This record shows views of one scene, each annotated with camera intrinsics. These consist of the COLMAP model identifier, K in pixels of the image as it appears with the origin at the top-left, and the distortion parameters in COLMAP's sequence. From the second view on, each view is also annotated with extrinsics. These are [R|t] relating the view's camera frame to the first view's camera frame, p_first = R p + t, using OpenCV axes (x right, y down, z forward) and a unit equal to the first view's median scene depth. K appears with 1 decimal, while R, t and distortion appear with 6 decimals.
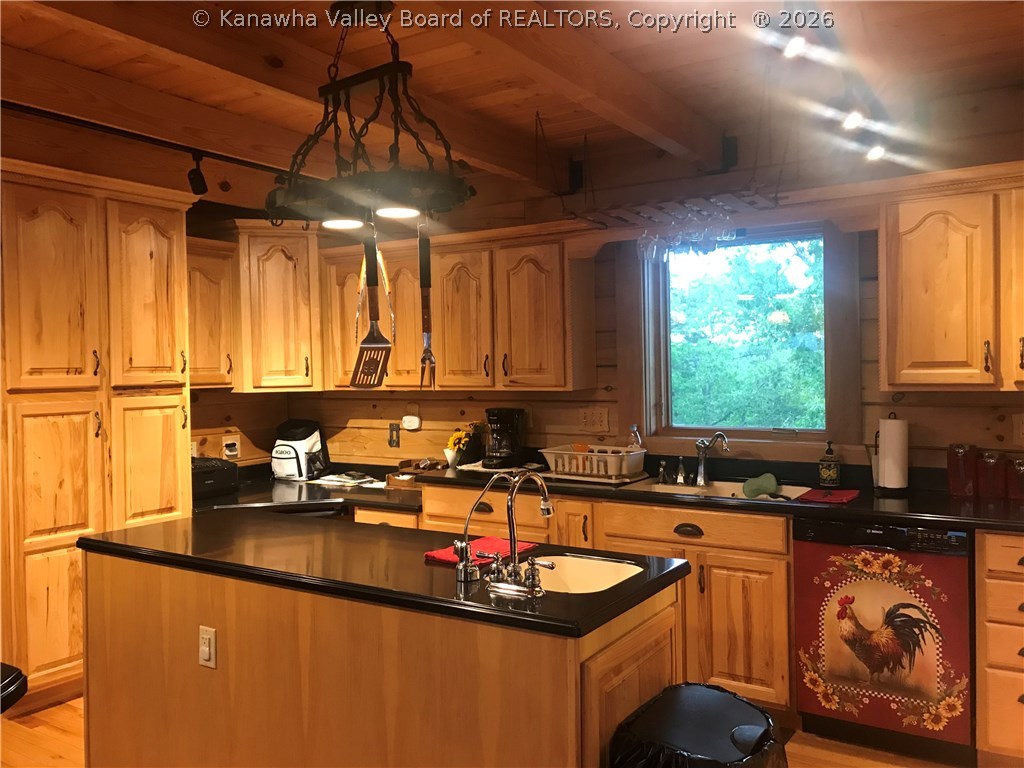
lens RADIAL K [[833.1, 0, 512.0], [0, 833.1, 384.0], [0, 0, 1]] dist [0.064422, 0.001019]
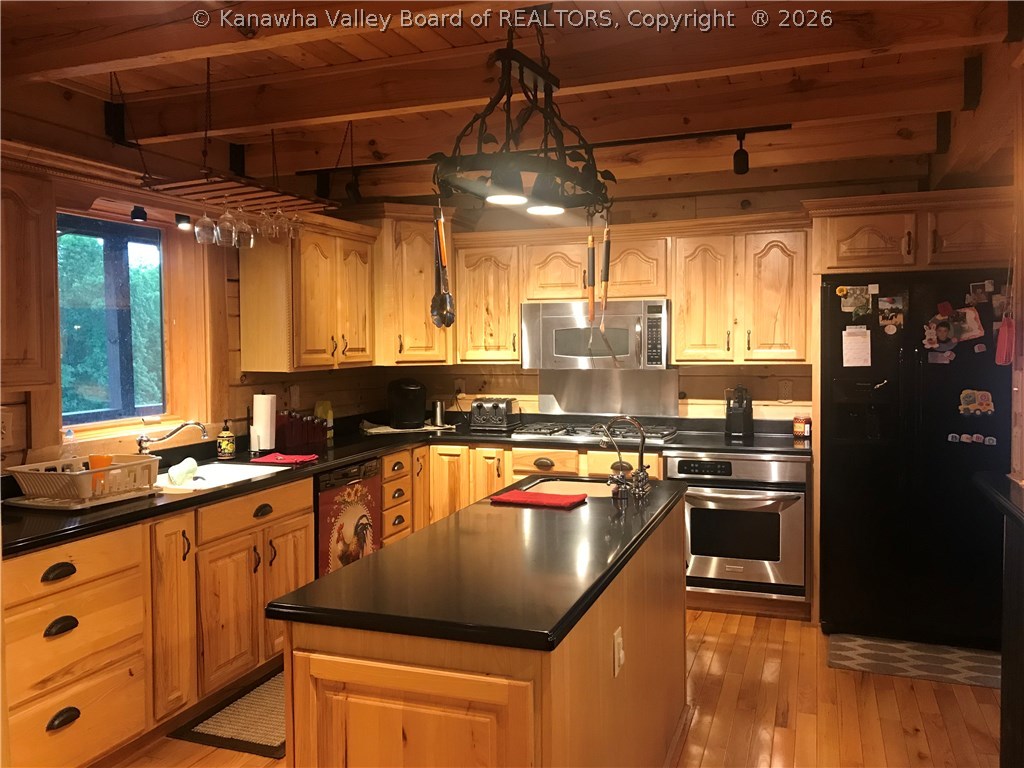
lens RADIAL K [[846.2, 0, 512.0], [0, 846.2, 384.0], [0, 0, 1]] dist [0.001586, -0.000168]
pose [[-0.221201, -0.028512, 0.974811, -0.975775], [0.034505, 0.998718, 0.037041, -0.010528], [-0.974618, 0.041830, -0.219934, 1.036622]]
